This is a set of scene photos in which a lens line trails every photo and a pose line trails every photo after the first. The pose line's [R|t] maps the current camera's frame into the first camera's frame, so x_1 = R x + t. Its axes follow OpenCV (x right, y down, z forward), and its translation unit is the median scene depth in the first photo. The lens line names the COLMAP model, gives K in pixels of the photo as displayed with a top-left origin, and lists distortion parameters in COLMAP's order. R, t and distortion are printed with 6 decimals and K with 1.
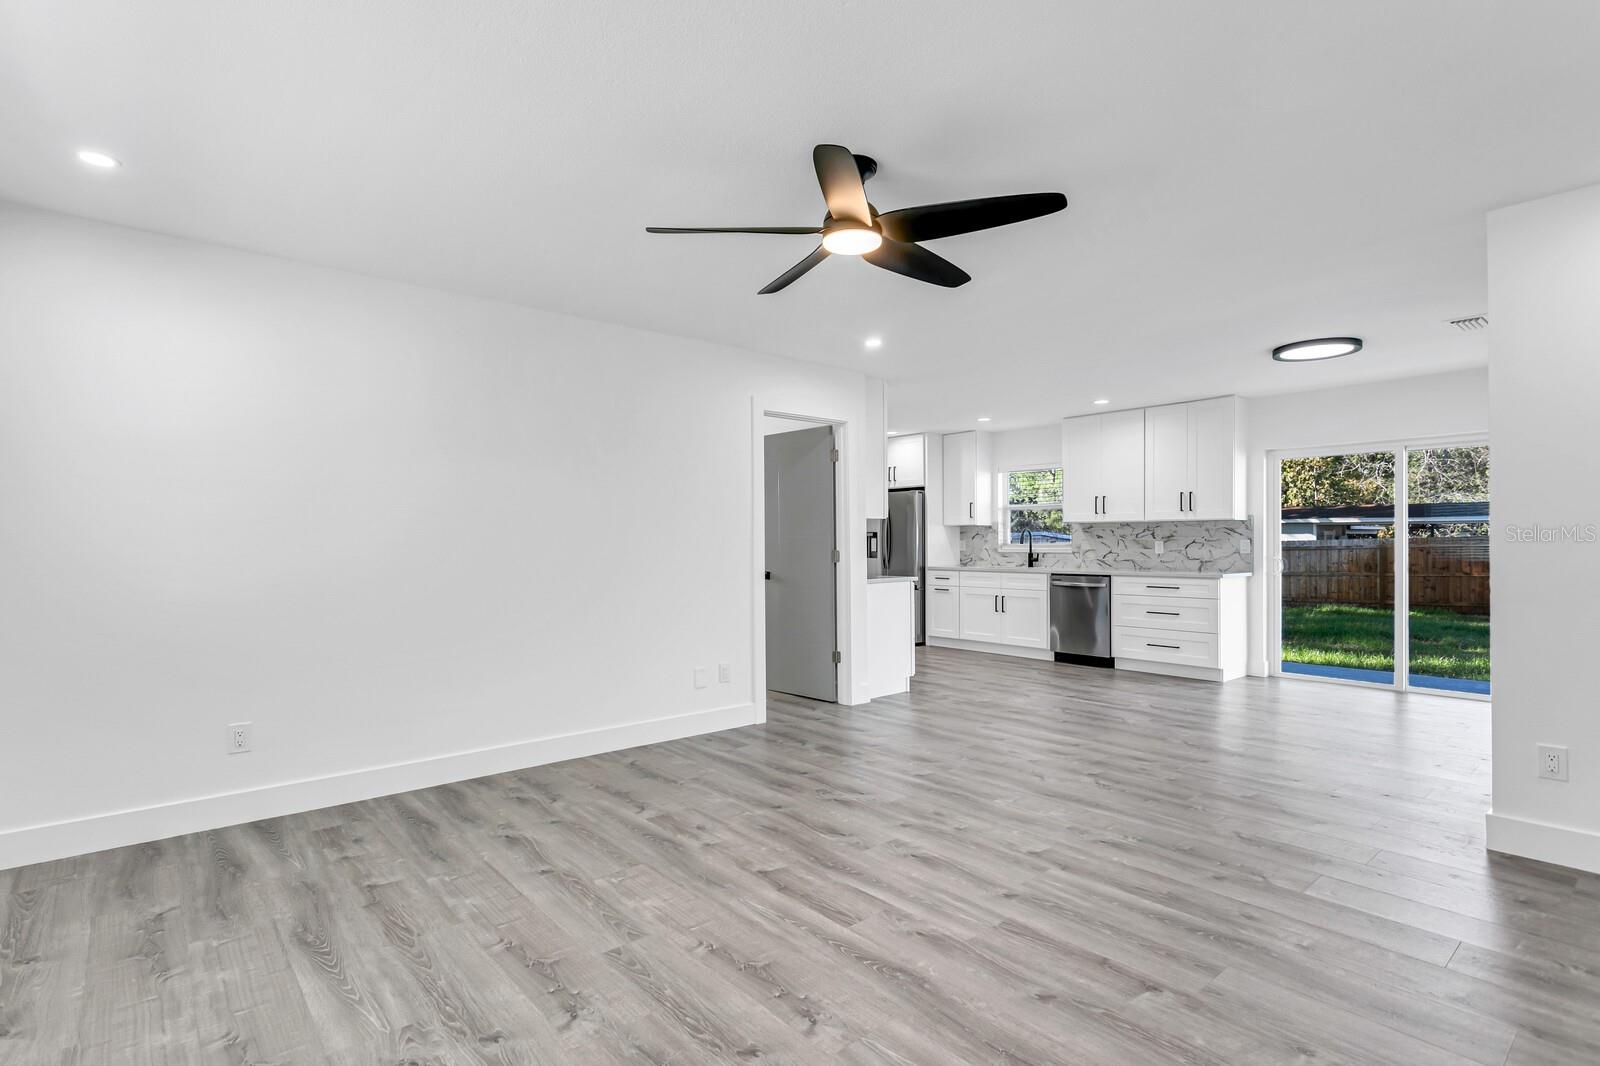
lens RADIAL K [[772.2, 0, 799.0], [0, 772.2, 547.2], [0, 0, 1]] dist [-0.001591, 0.000480]
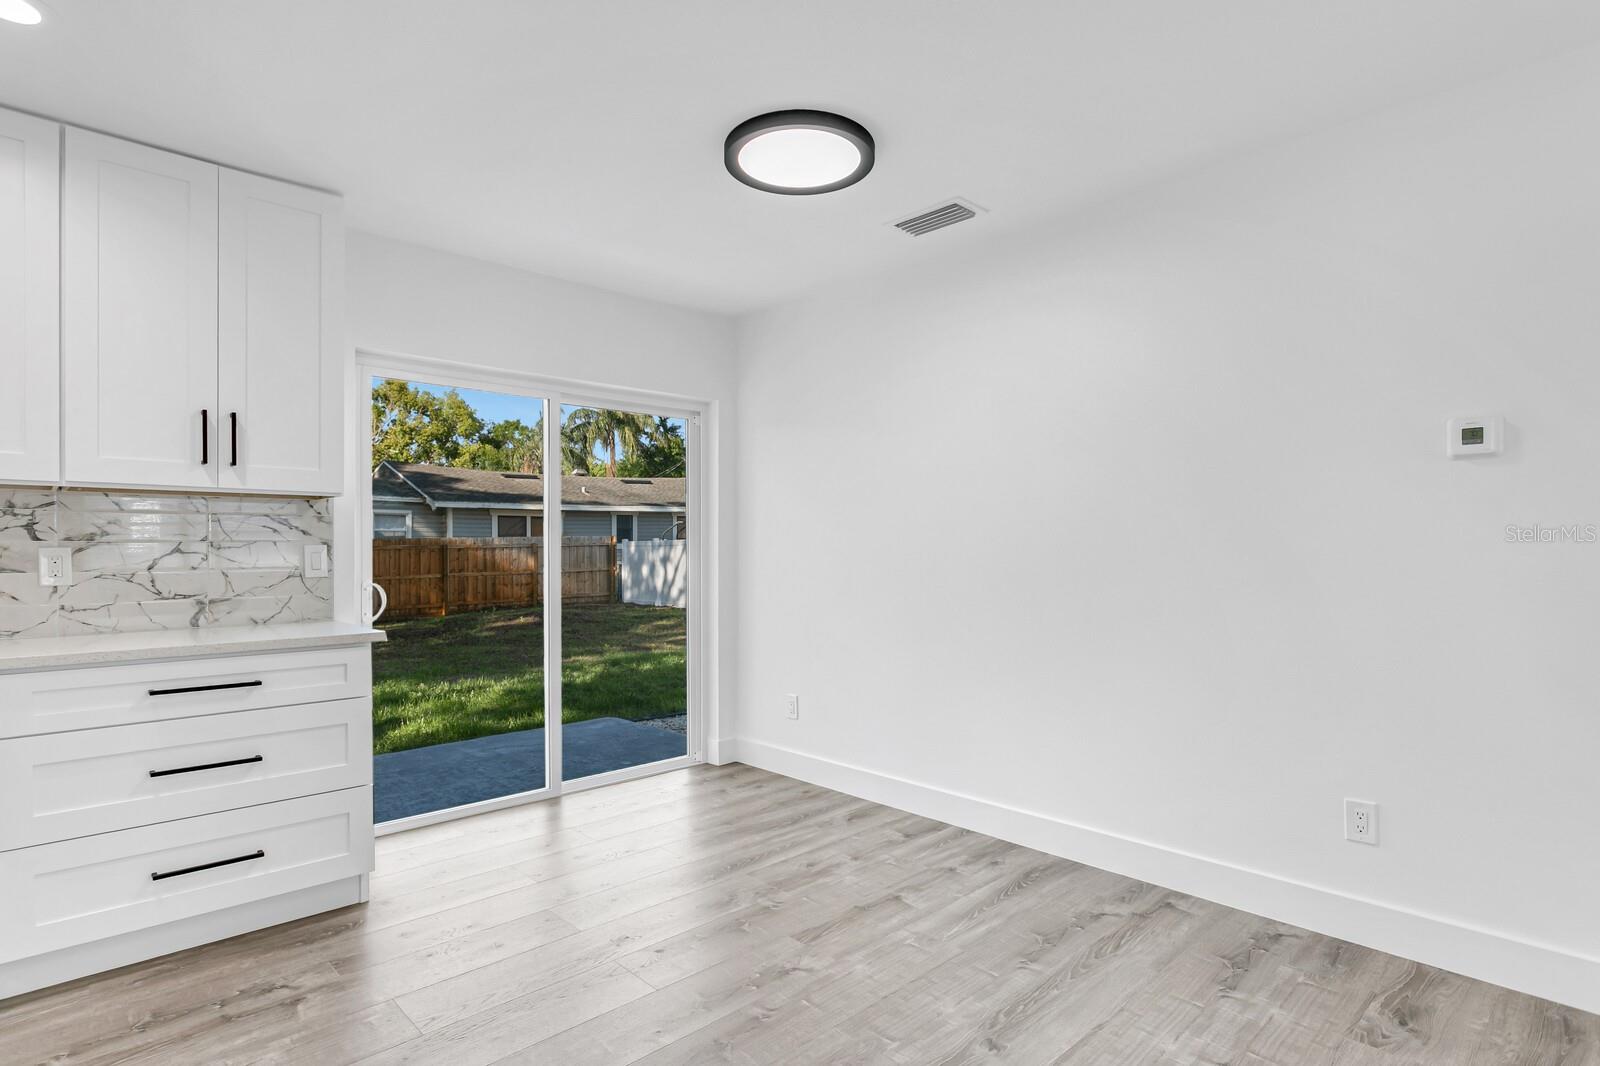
lens RADIAL K [[819.0, 0, 773.9], [0, 819.0, 550.8], [0, 0, 1]] dist [-0.005966, 0.000103]
pose [[-0.034731, -0.000628, 0.999396, 0.109680], [0.008102, 0.999967, 0.000910, -0.004725], [-0.999364, 0.008129, -0.034725, 0.750250]]
